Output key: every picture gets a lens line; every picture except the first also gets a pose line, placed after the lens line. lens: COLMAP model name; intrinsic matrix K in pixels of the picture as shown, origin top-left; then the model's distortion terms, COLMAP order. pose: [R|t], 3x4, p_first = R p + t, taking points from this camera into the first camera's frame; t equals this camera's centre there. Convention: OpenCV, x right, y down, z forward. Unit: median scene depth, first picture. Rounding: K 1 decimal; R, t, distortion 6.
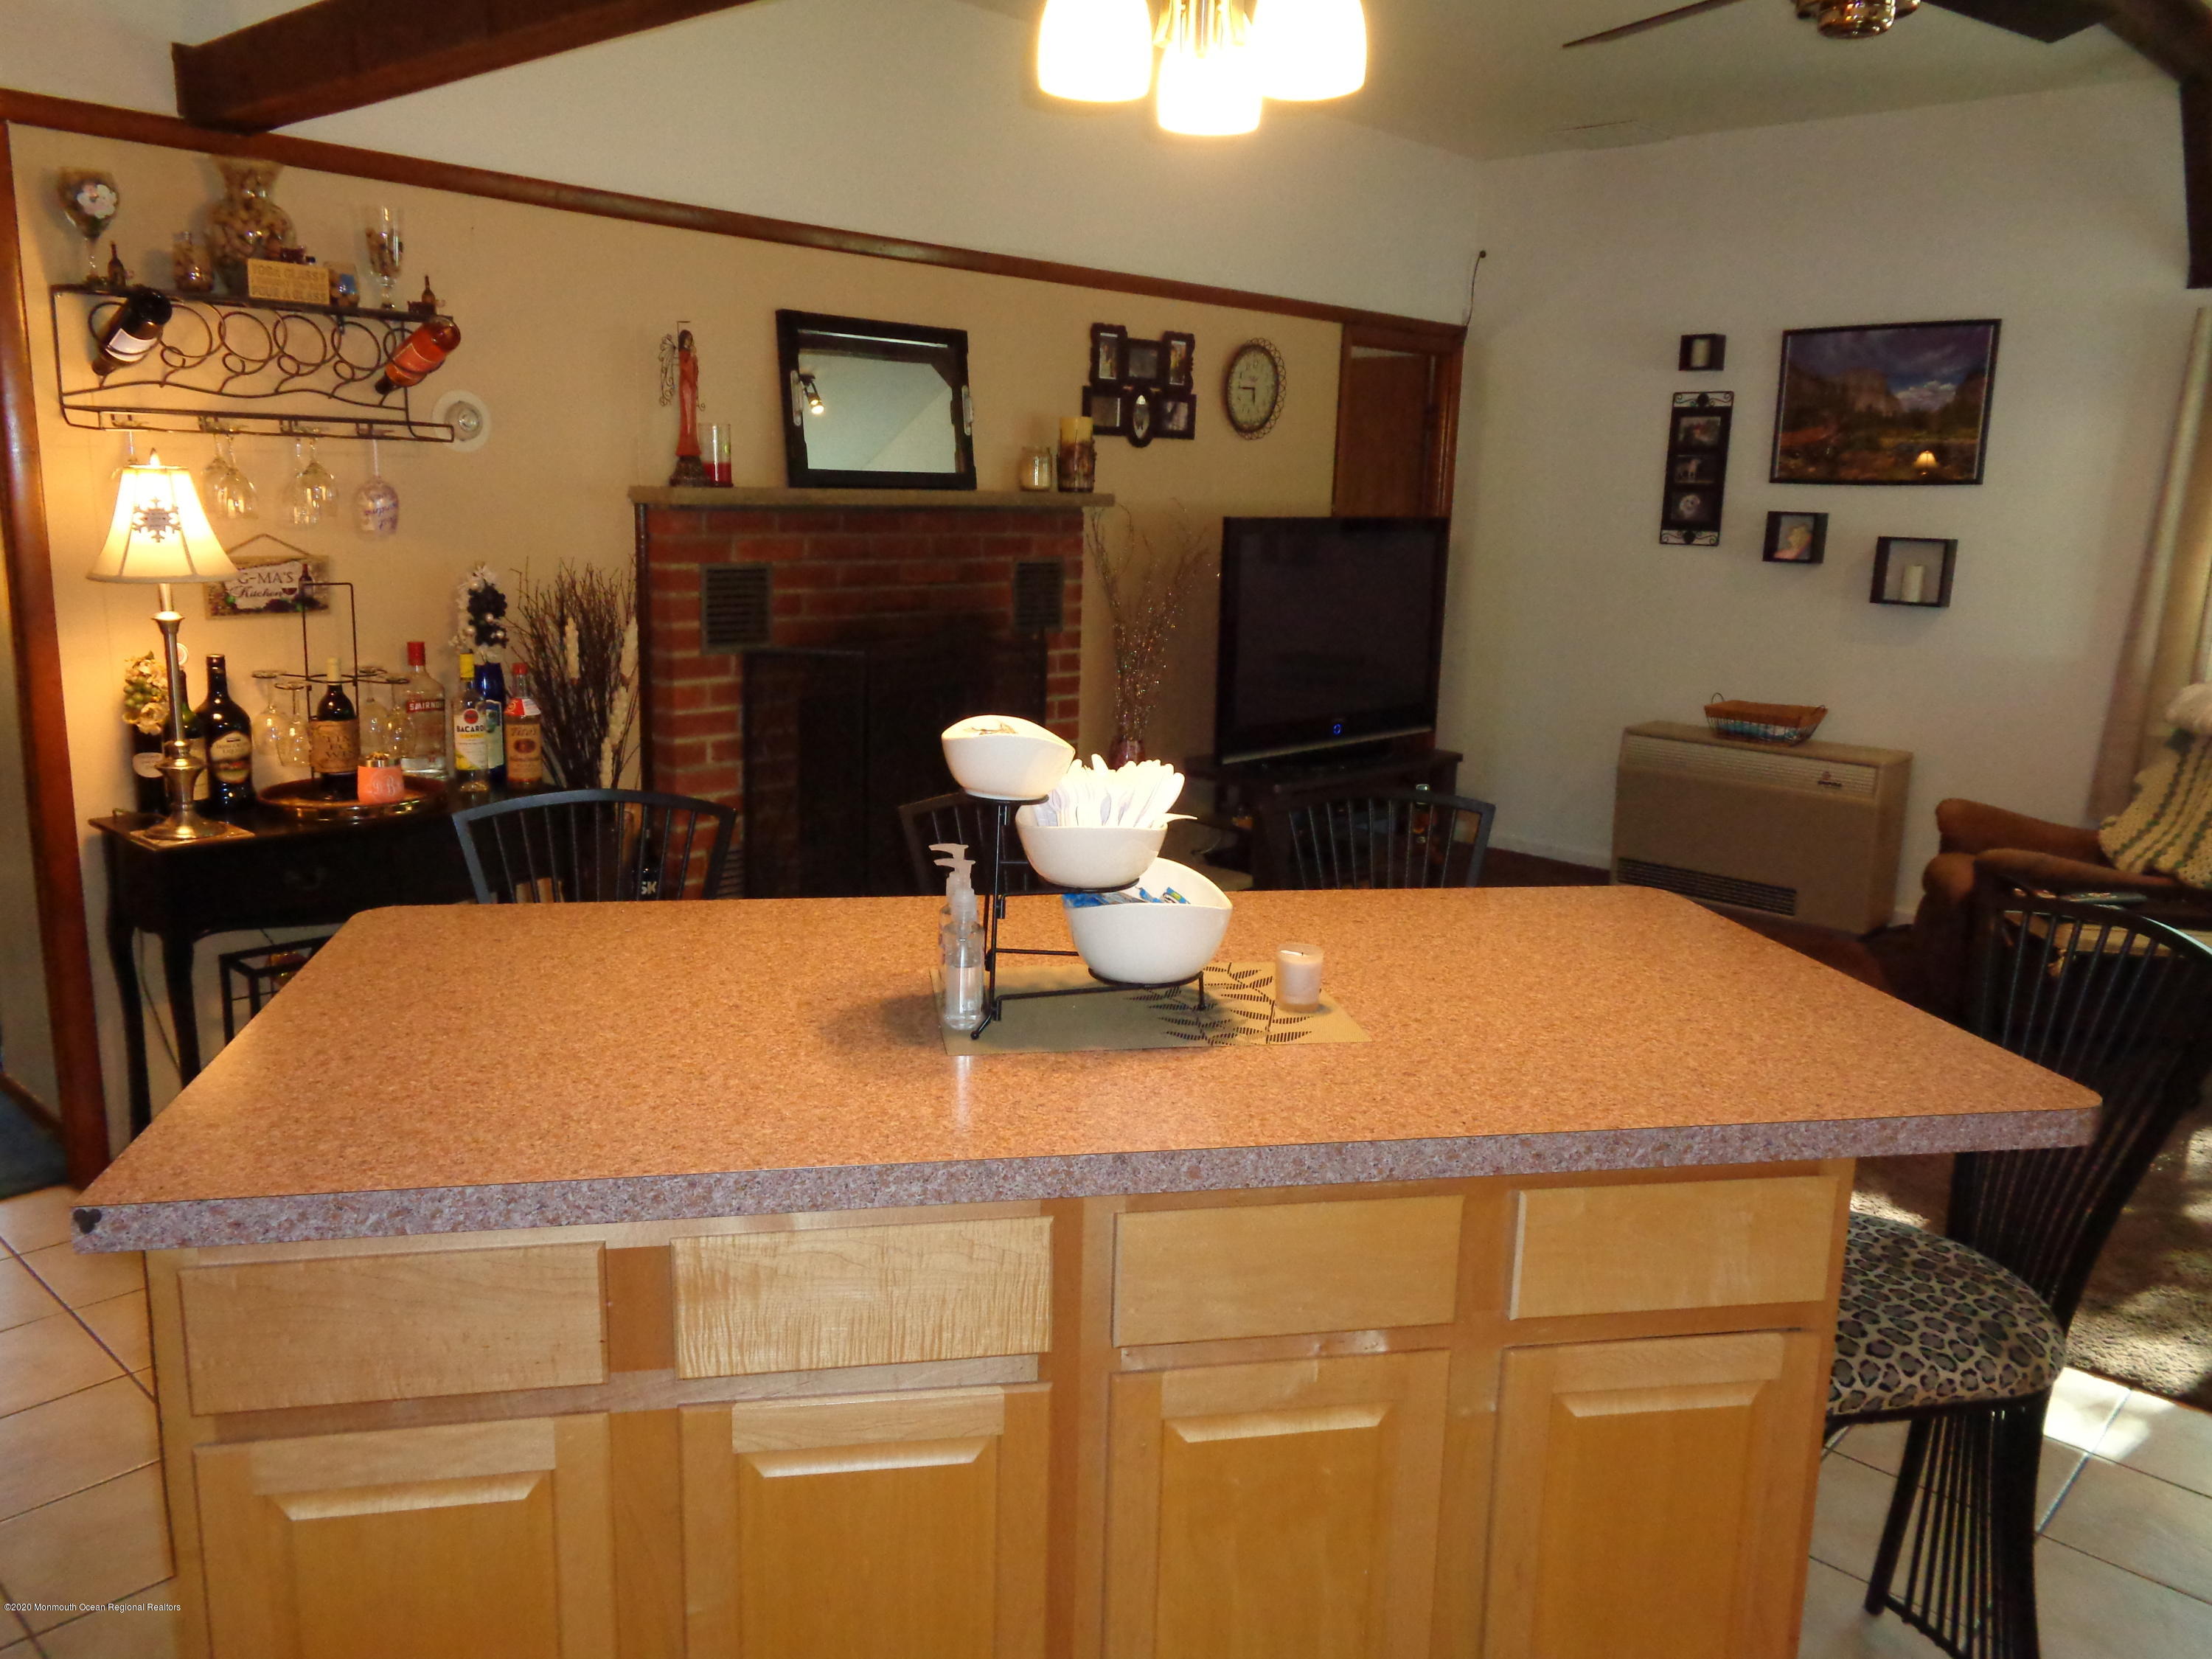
lens RADIAL K [[1681.5, 0, 1111.7], [0, 1681.5, 825.2], [0, 0, 1]] dist [-0.000342, 0.017885]
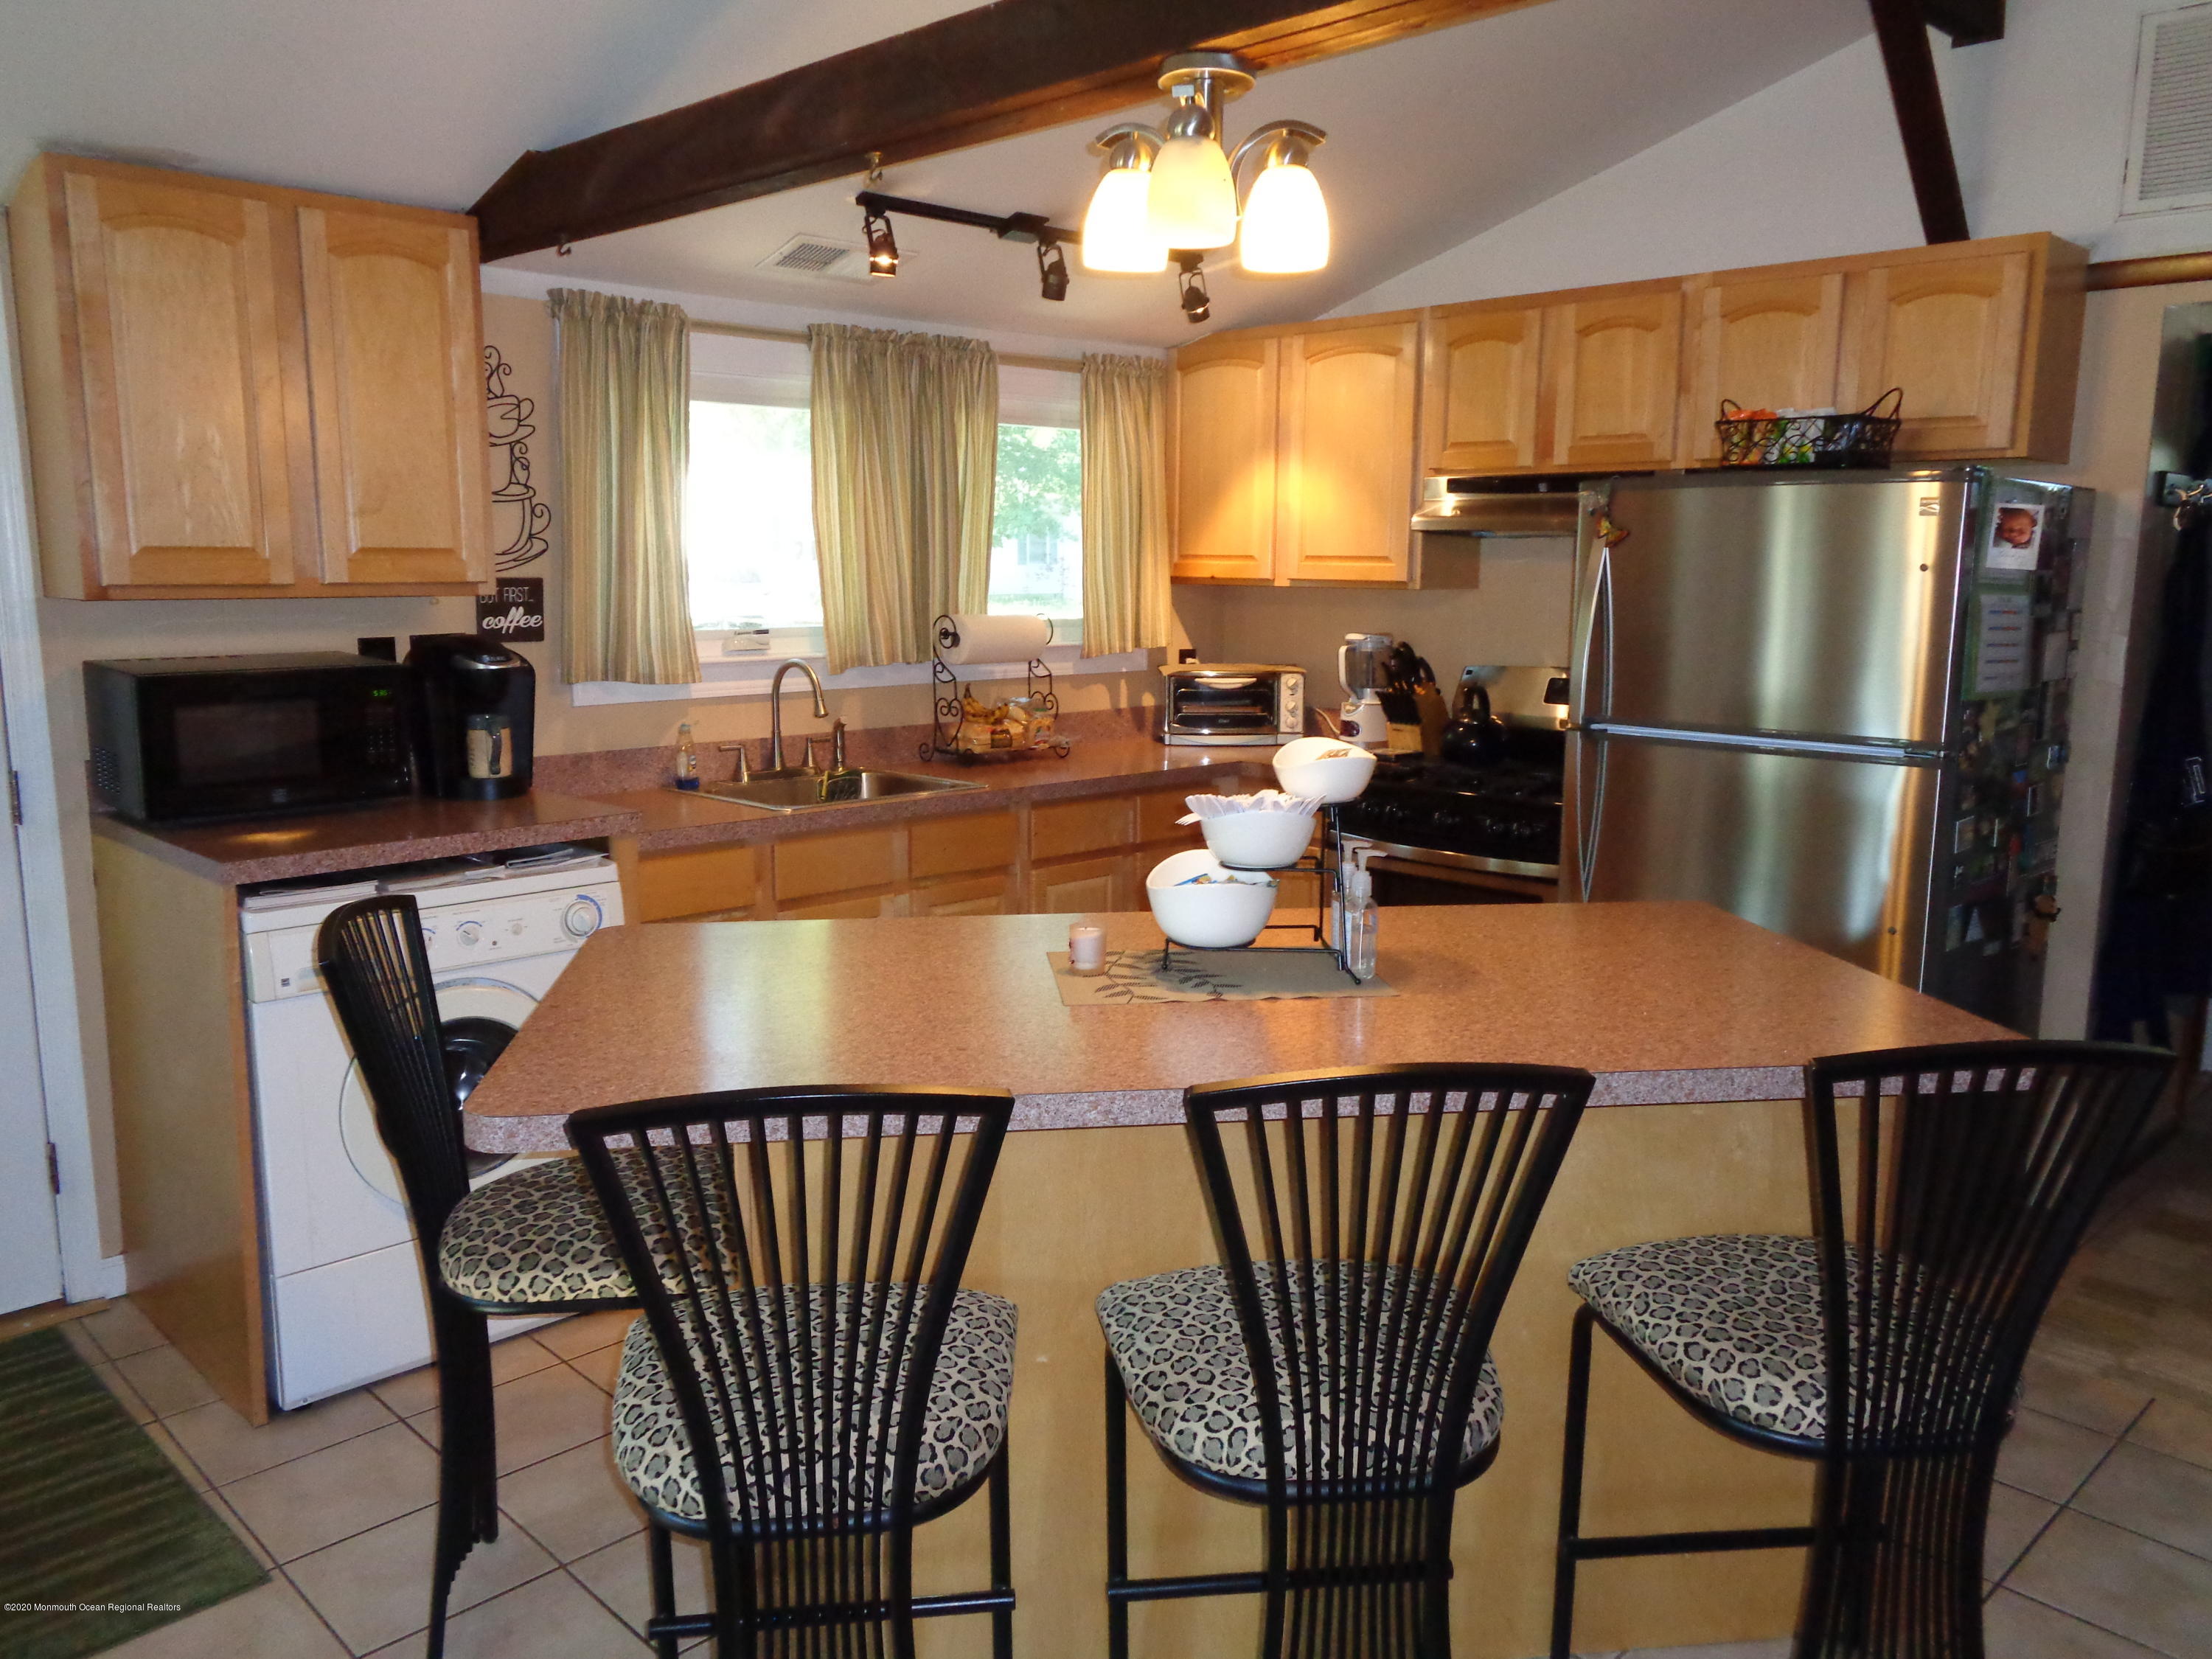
lens RADIAL K [[1681.5, 0, 1103.2], [0, 1681.5, 815.5], [0, 0, 1]] dist [-0.000342, 0.017885]
pose [[-0.997950, -0.043504, 0.046932, 0.017414], [-0.023859, 0.933446, 0.357924, -0.173326], [-0.059380, 0.356071, -0.932570, 0.825004]]
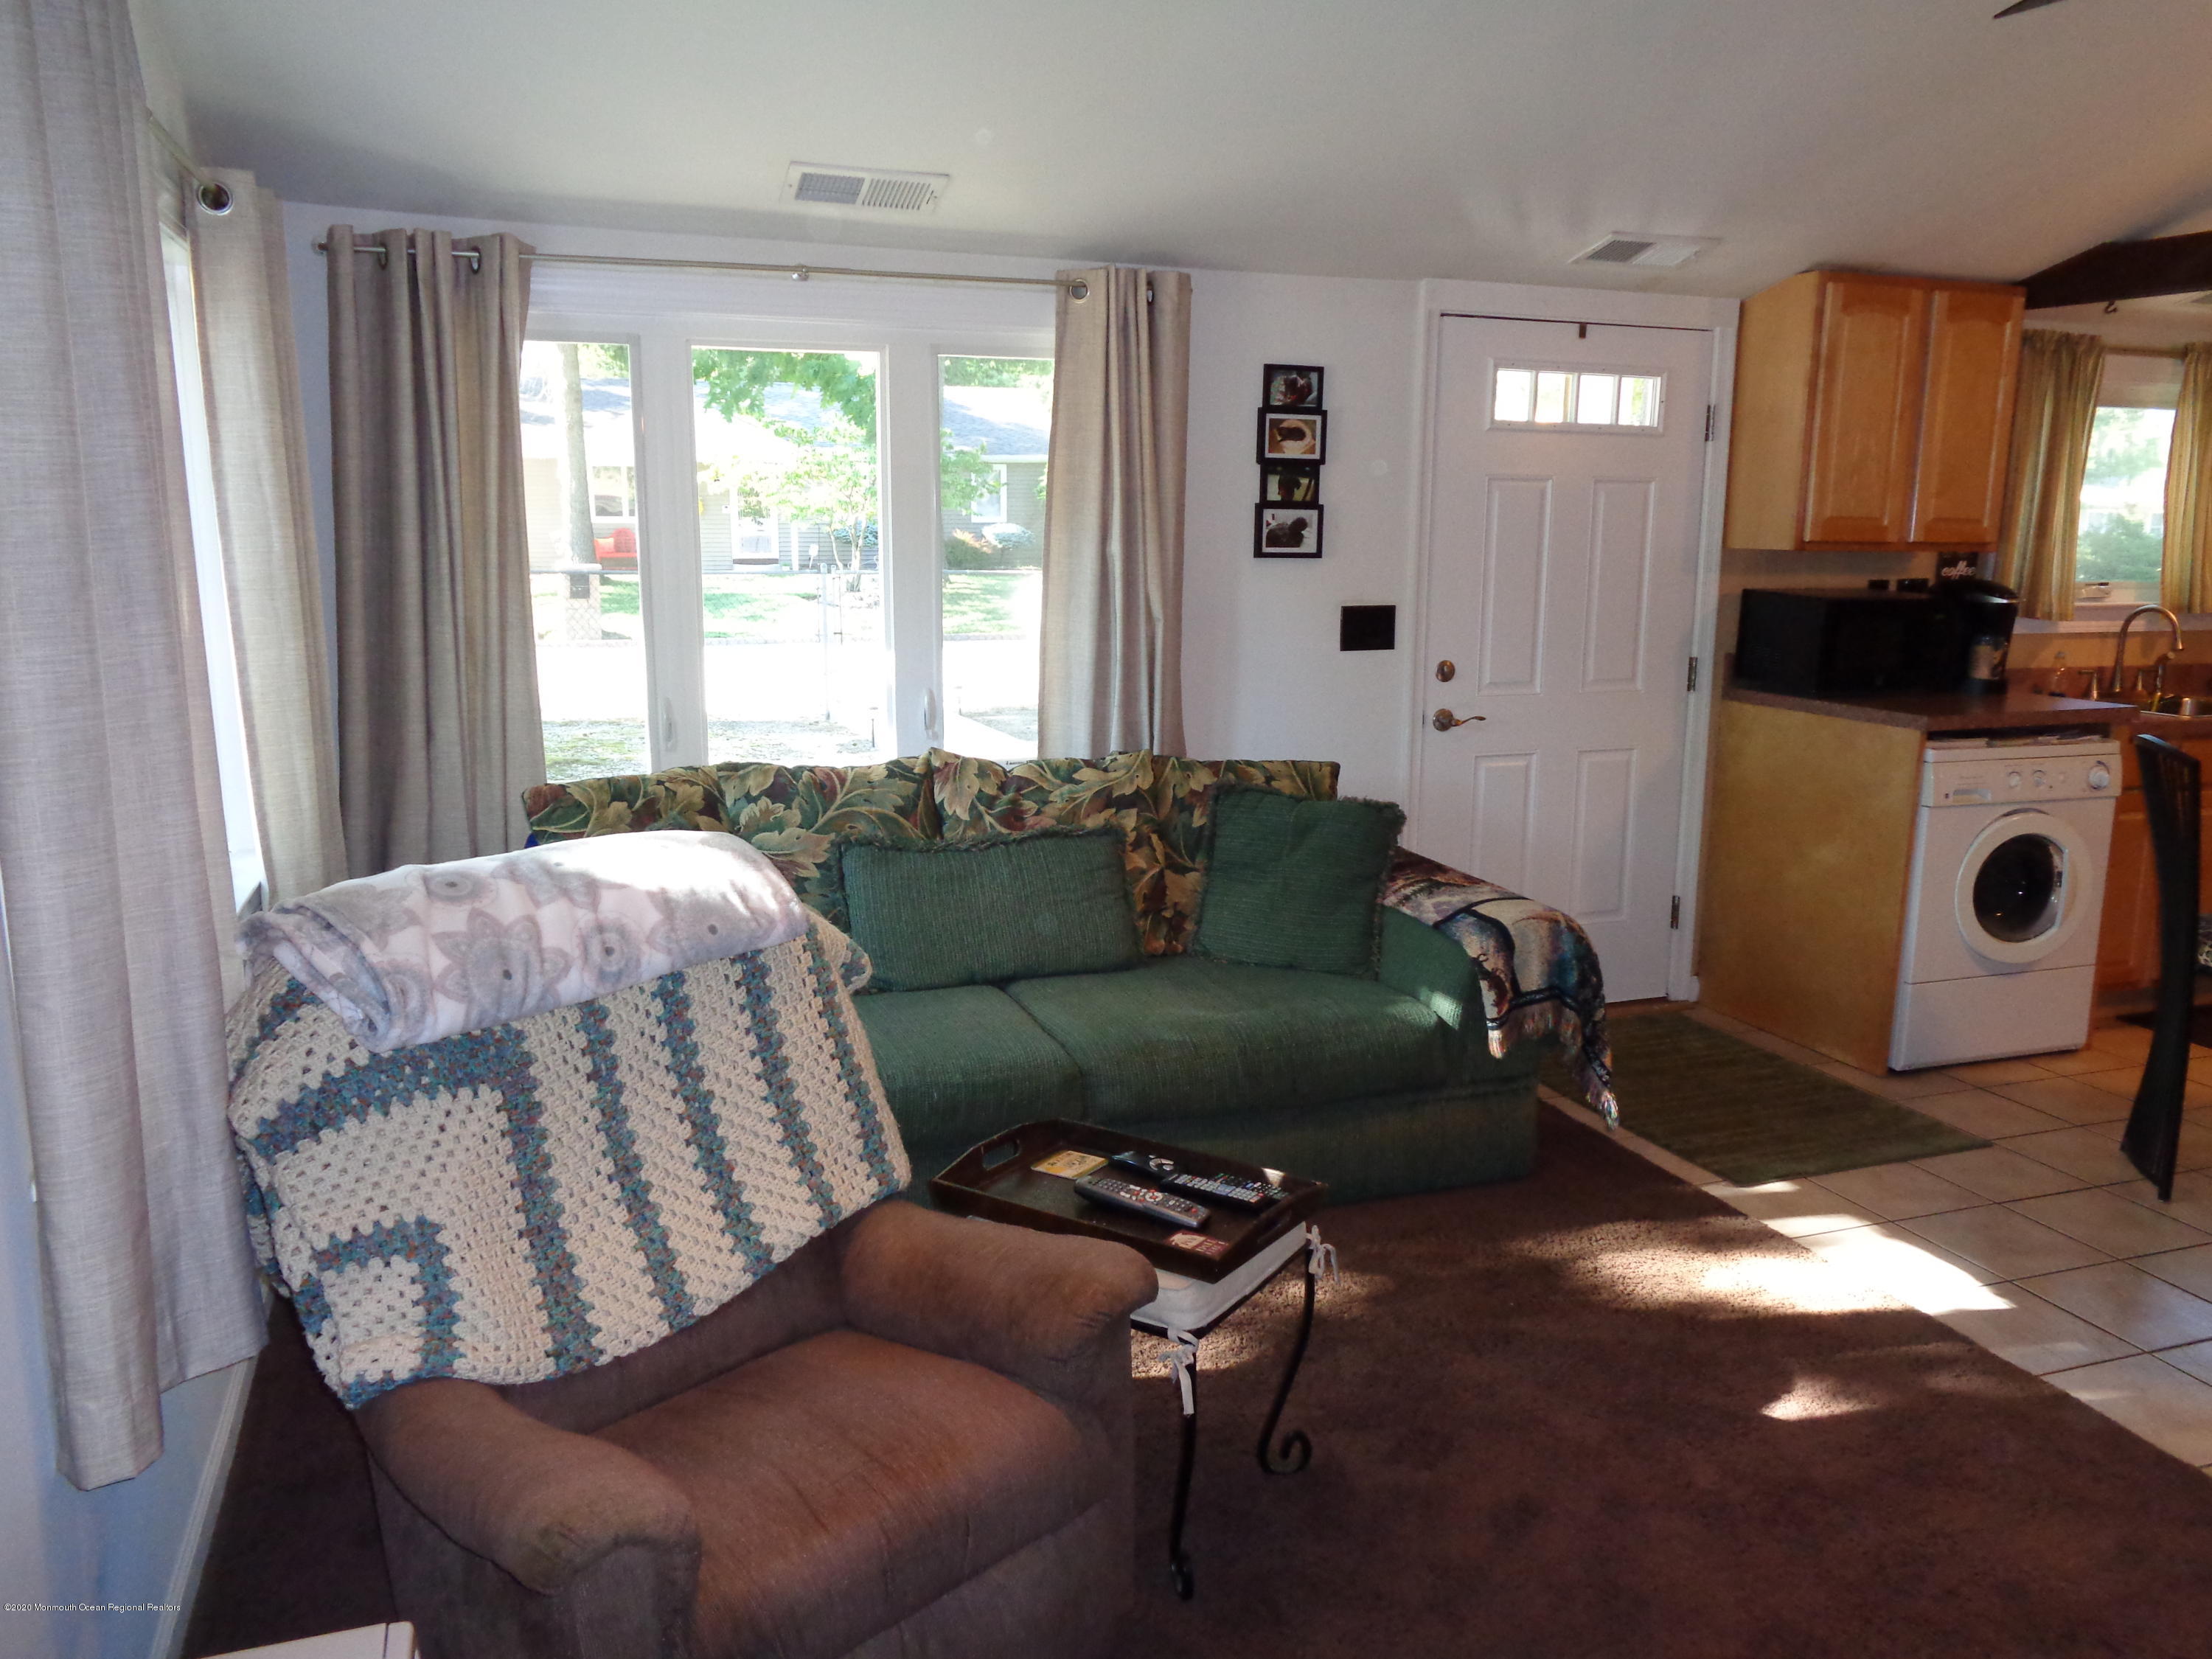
lens RADIAL K [[1681.5, 0, 1100.7], [0, 1681.5, 814.0], [0, 0, 1]] dist [-0.000342, 0.017885]
pose [[-0.890155, -0.124864, 0.438216, 0.334541], [0.052446, 0.927254, 0.370743, -0.258850], [-0.452630, 0.353001, -0.818851, 1.283371]]
